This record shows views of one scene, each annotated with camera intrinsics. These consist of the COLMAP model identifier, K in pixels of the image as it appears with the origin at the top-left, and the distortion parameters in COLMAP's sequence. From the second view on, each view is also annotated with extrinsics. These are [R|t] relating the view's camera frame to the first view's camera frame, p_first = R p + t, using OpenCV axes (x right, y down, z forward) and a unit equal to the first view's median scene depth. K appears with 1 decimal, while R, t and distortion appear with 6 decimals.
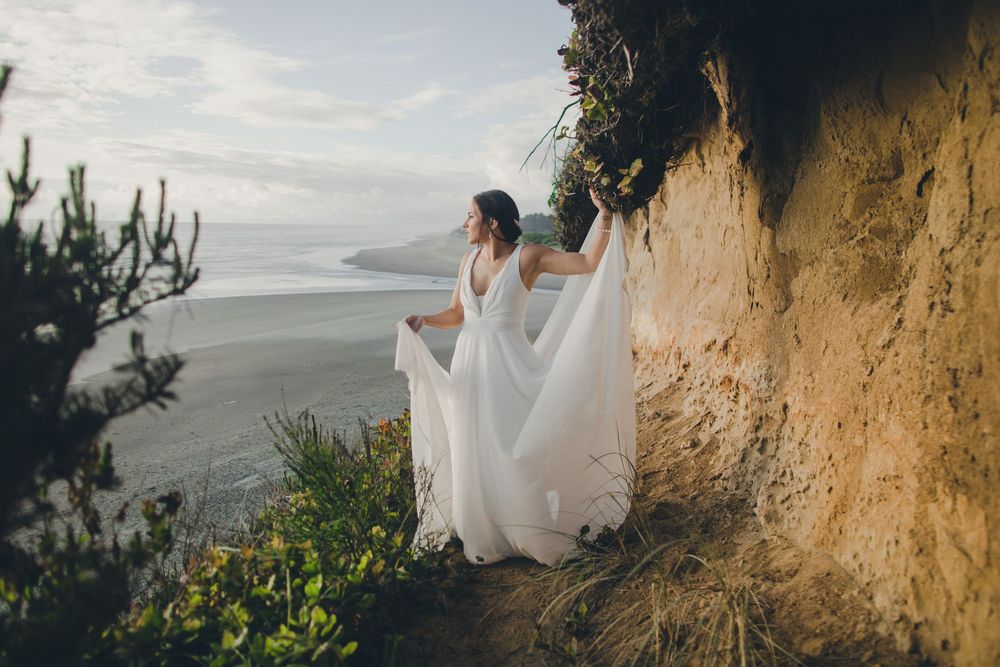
lens RADIAL K [[747.4, 0, 500.0], [0, 747.4, 333.5], [0, 0, 1]] dist [-0.012692, 0.000500]
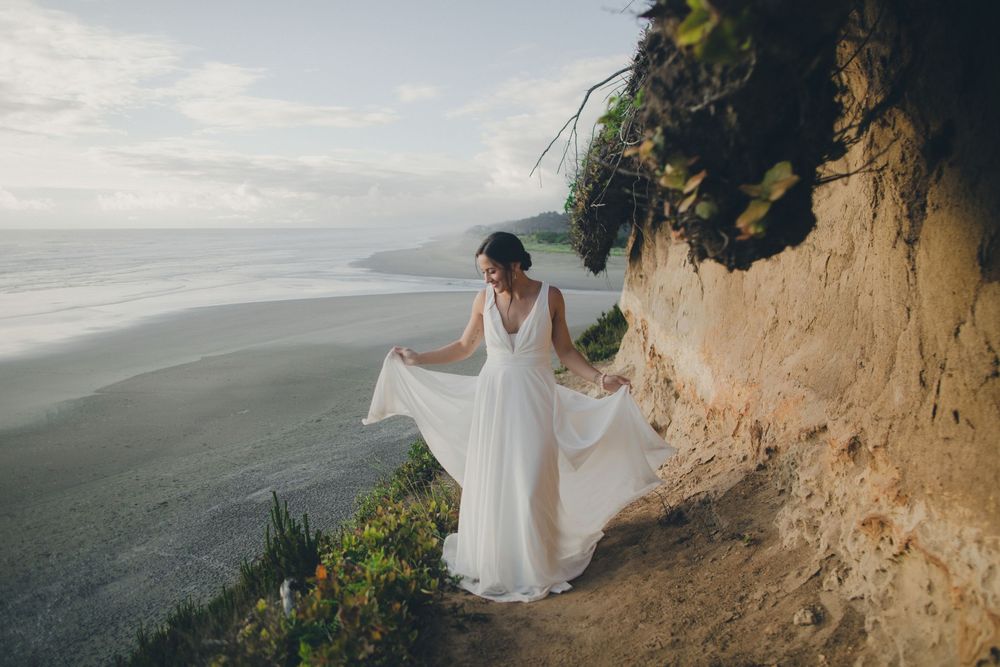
lens RADIAL K [[744.3, 0, 503.1], [0, 744.3, 344.7], [0, 0, 1]] dist [-0.015788, 0.000768]
pose [[0.999661, -0.019094, -0.017709, 0.011242], [0.019395, 0.999667, 0.017010, -0.074446], [0.017378, -0.017347, 0.999698, 0.303088]]
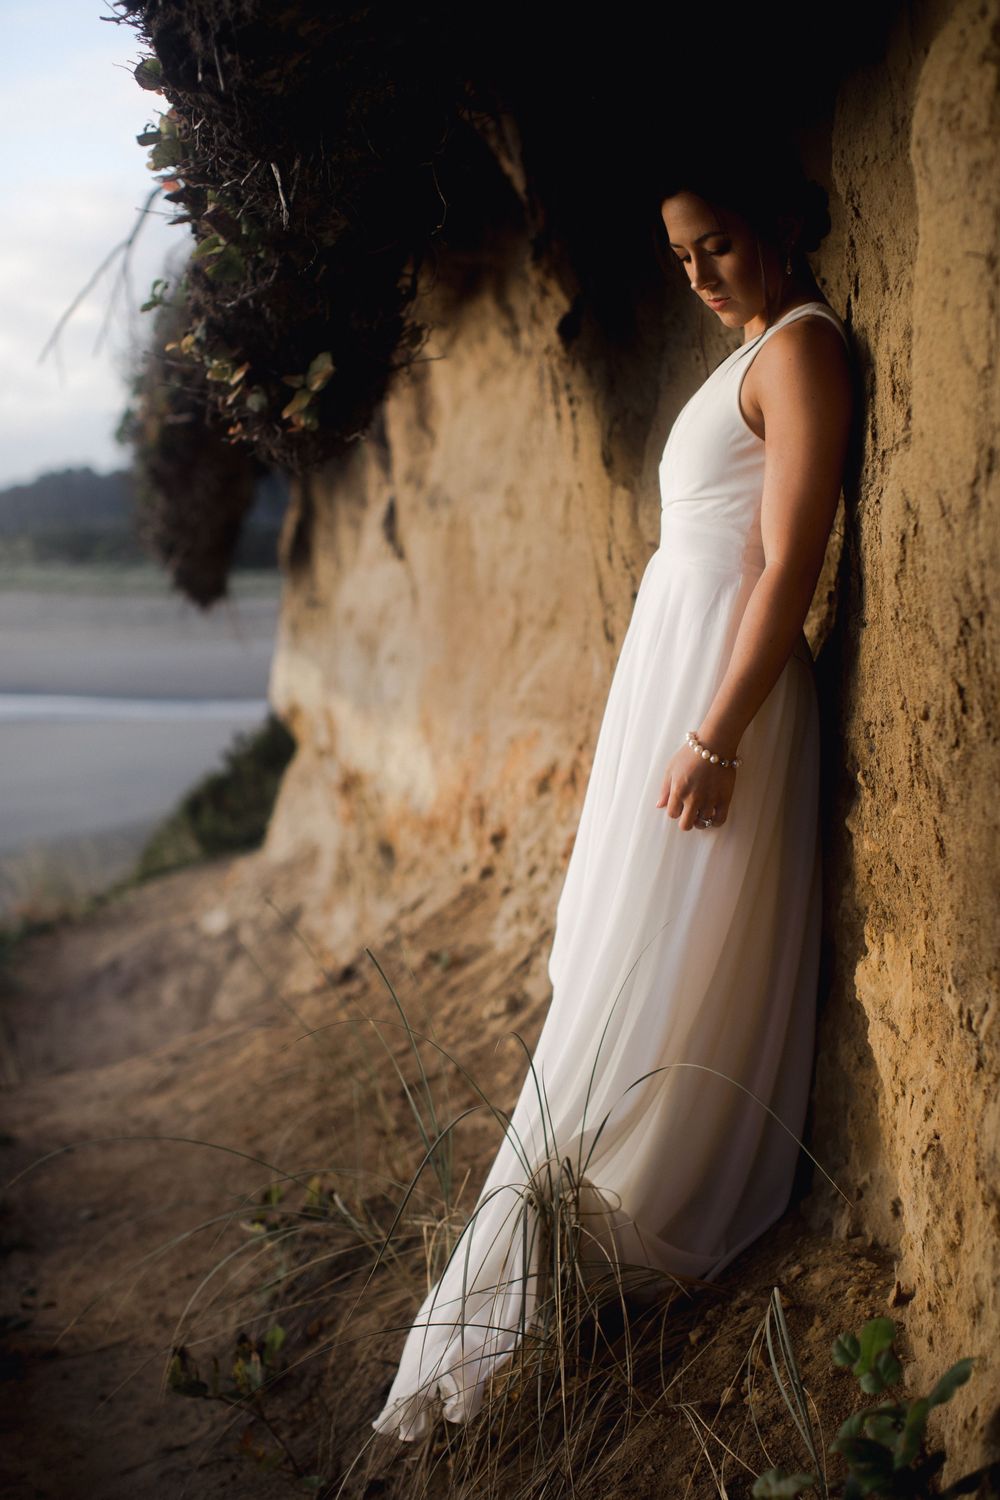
lens RADIAL K [[2361.5, 0, 500.0], [0, 2361.5, 750.0], [0, 0, 1]] dist [-0.147840, 0.136055]
pose [[0.973640, -0.064470, 0.218789, -0.023207], [0.072241, 0.997003, -0.027696, 0.032283], [-0.216348, 0.042771, 0.975379, -0.237234]]
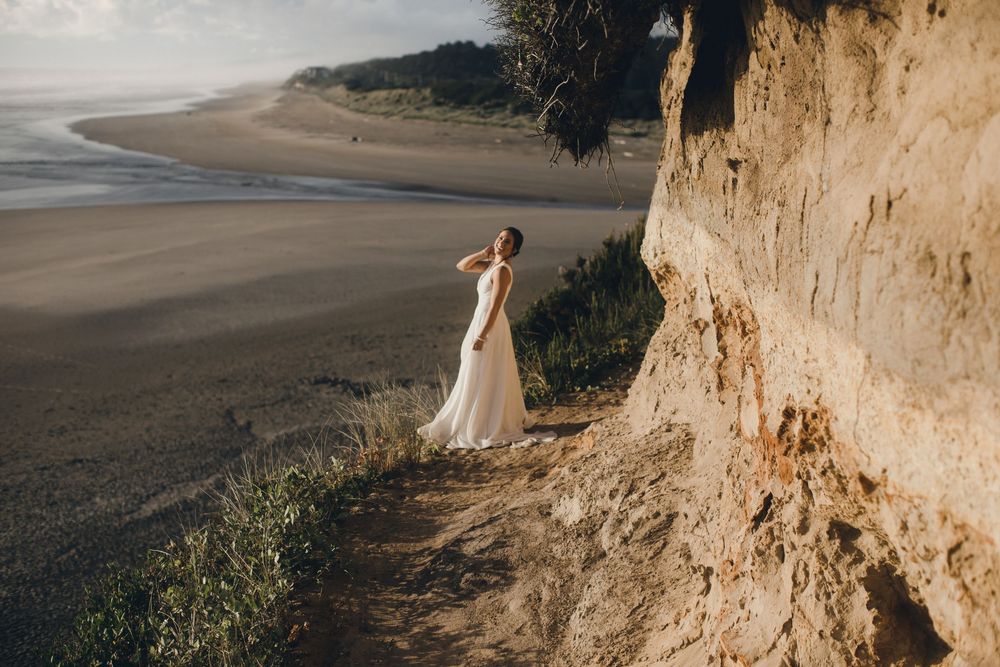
lens RADIAL K [[1465.3, 0, 500.0], [0, 1465.3, 333.5], [0, 0, 1]] dist [-0.126242, -0.001153]
pose [[0.997243, -0.015230, 0.072626, 0.072446], [0.012605, 0.999256, 0.036456, -0.127095], [-0.073127, -0.035440, 0.996693, 1.183120]]
